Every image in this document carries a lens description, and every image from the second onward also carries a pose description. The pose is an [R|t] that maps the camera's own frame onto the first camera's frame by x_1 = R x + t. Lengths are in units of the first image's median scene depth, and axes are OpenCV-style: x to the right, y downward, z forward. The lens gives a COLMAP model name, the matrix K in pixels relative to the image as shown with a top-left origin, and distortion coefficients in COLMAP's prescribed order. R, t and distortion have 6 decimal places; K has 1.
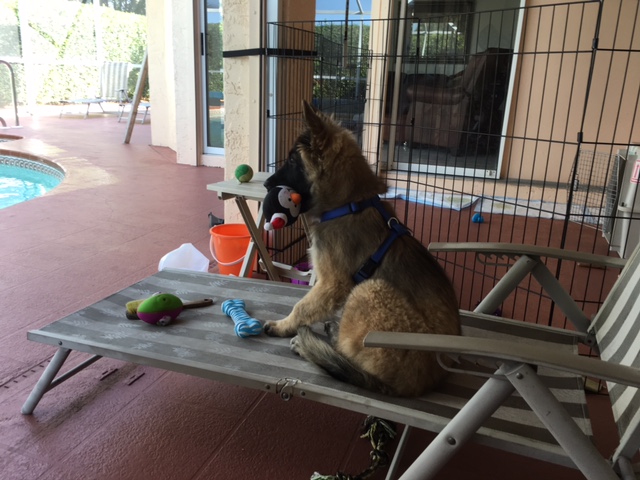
lens RADIAL K [[534.5, 0, 319.0], [0, 534.5, 215.3], [0, 0, 1]] dist [0.131814, 0.004582]
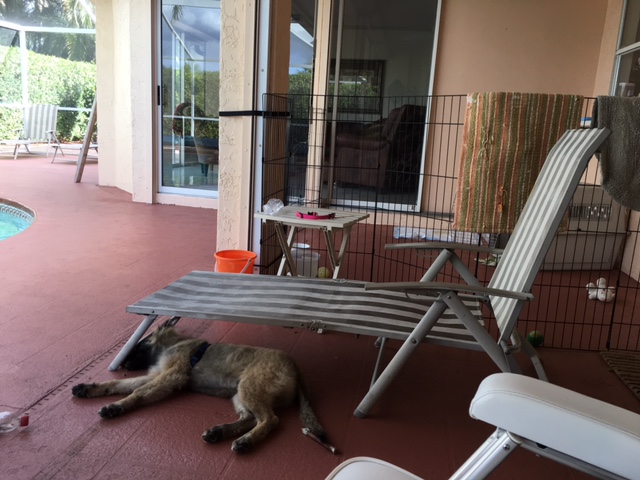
lens RADIAL K [[534.5, 0, 319.0], [0, 534.5, 215.3], [0, 0, 1]] dist [0.131814, 0.004582]
pose [[0.988990, -0.008545, 0.147738, -0.059316], [0.020035, 0.996871, -0.076464, 0.023504], [-0.146622, 0.078582, 0.986066, -0.133478]]
